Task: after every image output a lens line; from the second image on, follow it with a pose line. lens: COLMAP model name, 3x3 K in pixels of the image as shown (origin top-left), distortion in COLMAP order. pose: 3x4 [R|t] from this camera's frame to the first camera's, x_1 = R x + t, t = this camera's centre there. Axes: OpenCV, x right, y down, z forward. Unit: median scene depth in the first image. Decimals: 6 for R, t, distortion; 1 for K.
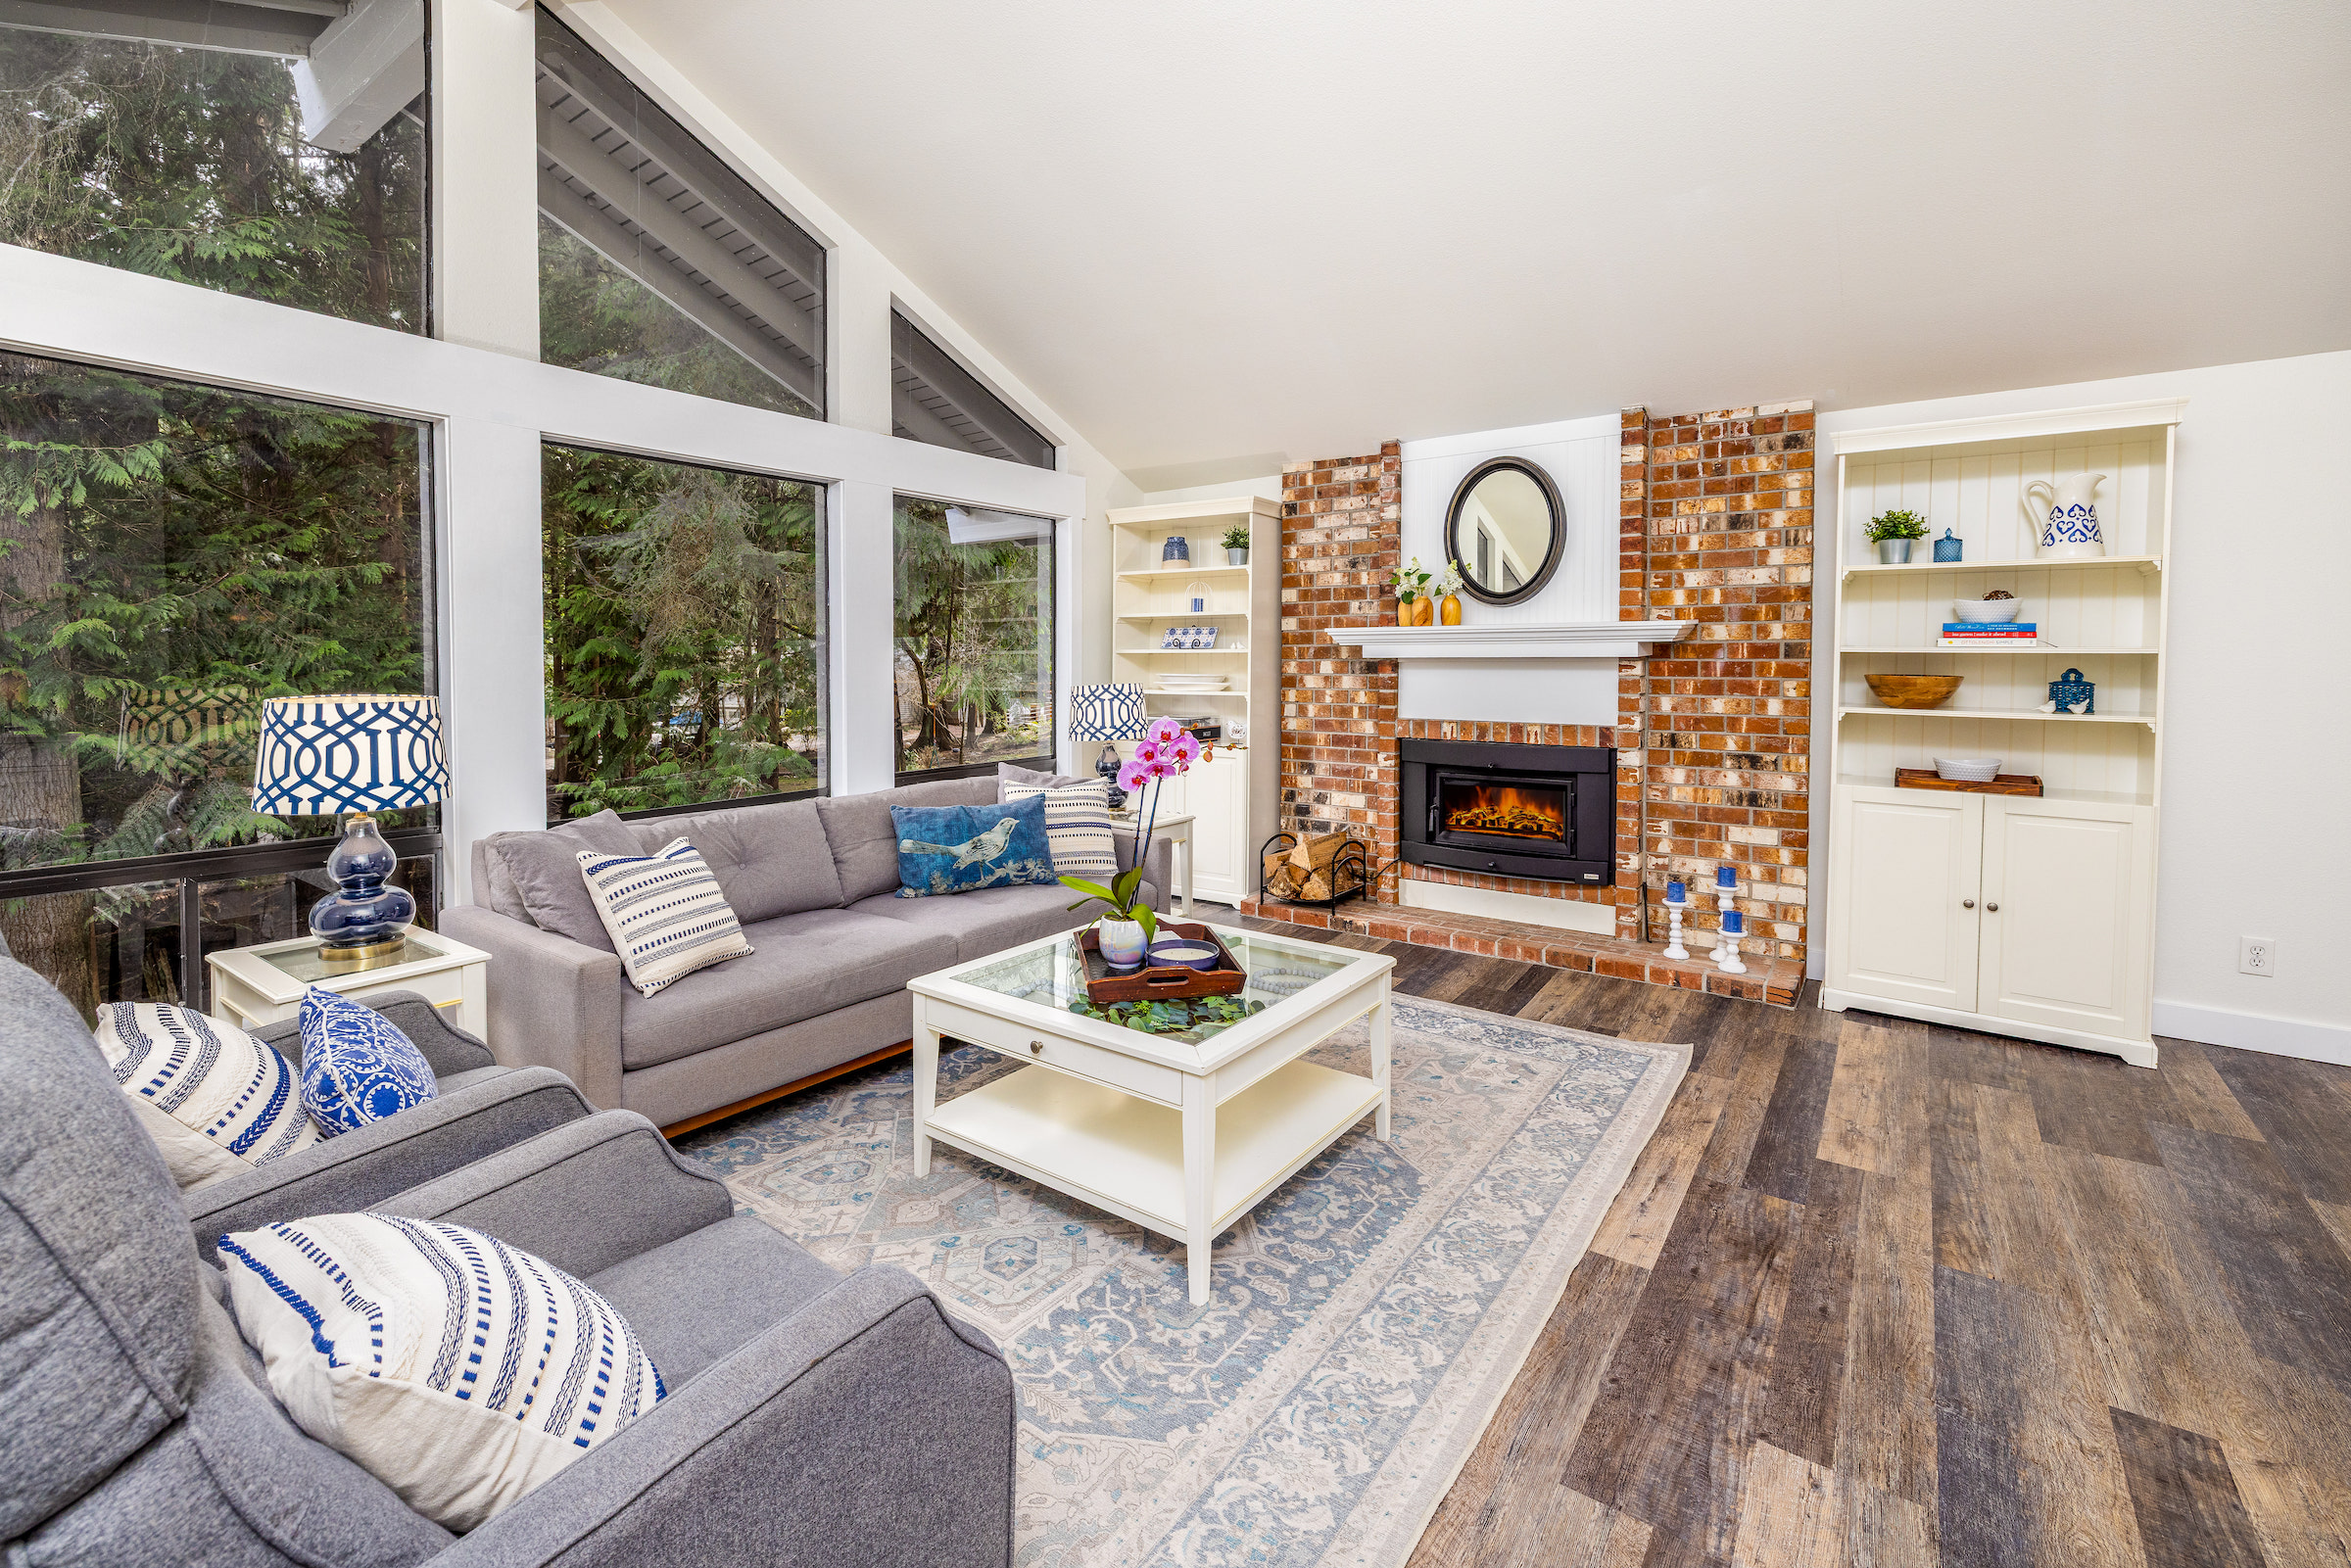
lens RADIAL K [[1010.9, 0, 1211.5], [0, 1010.9, 682.1], [0, 0, 1]] dist [0.003515, -0.002033]
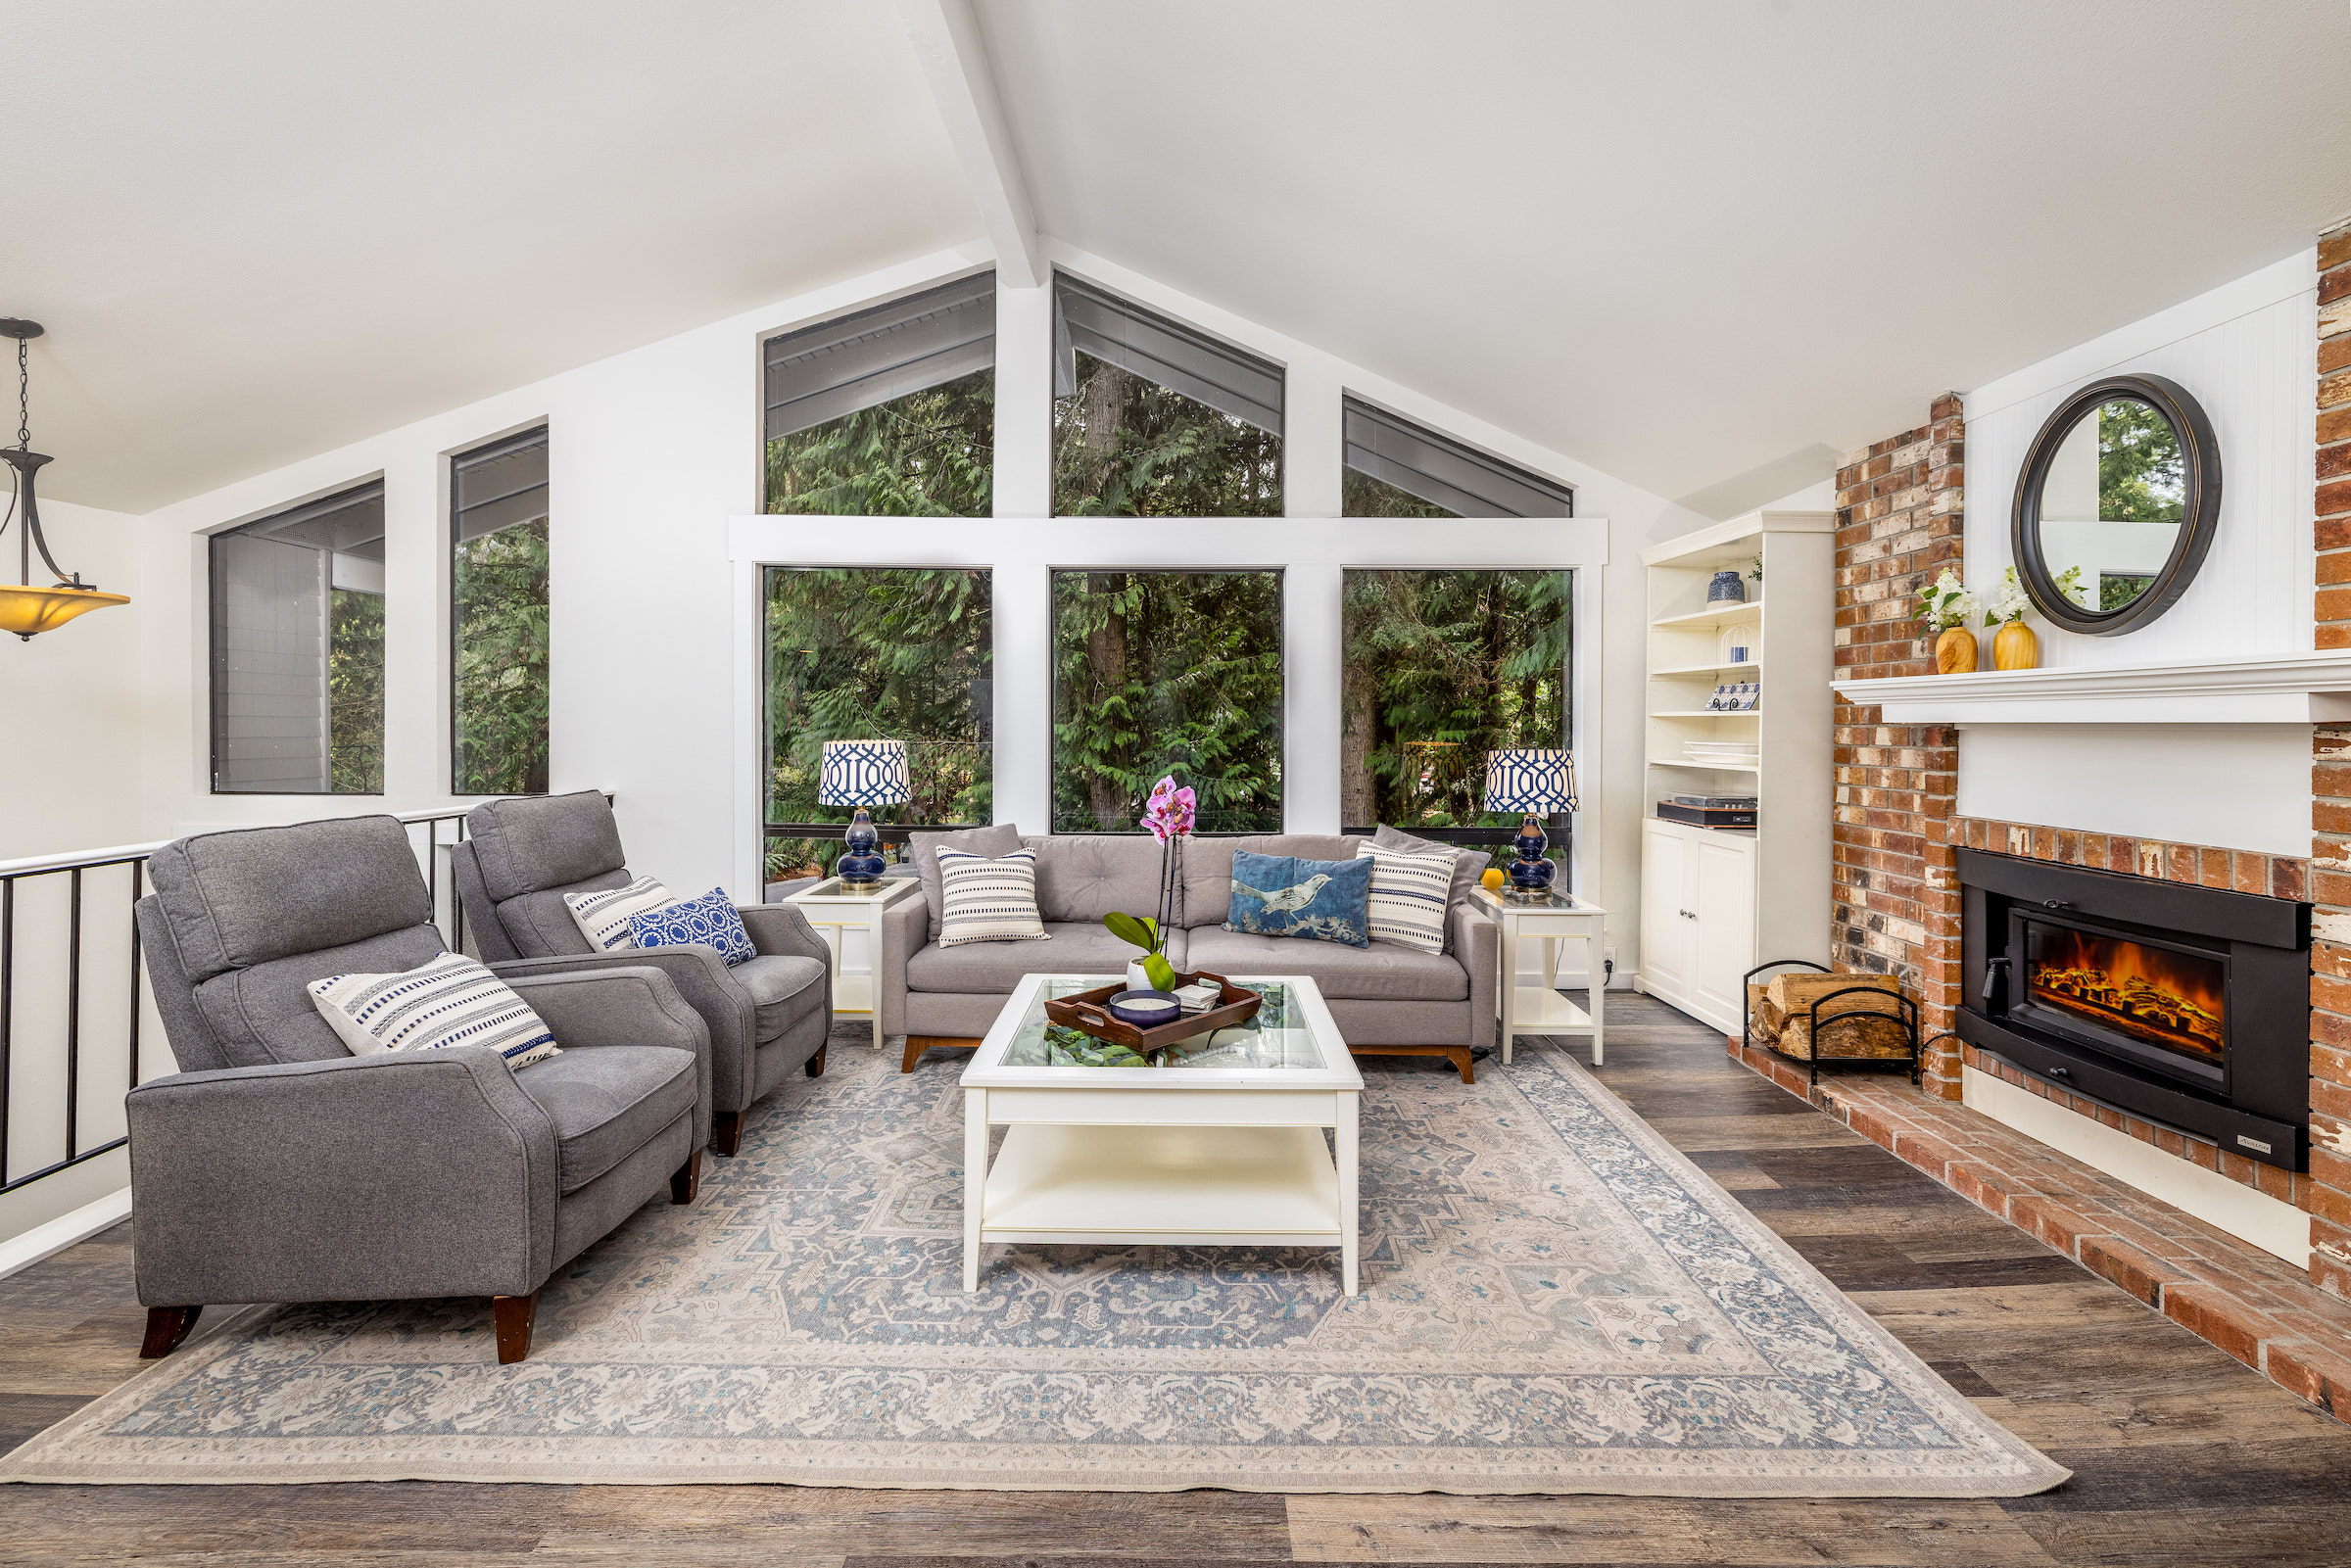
lens RADIAL K [[1010.9, 0, 1204.2], [0, 1010.9, 721.1], [0, 0, 1]] dist [0.003515, -0.002033]
pose [[0.576488, 0.003957, -0.817096, 0.451720], [-0.023652, 0.999650, -0.011846, -0.006225], [0.816763, 0.026155, 0.576380, 0.232508]]
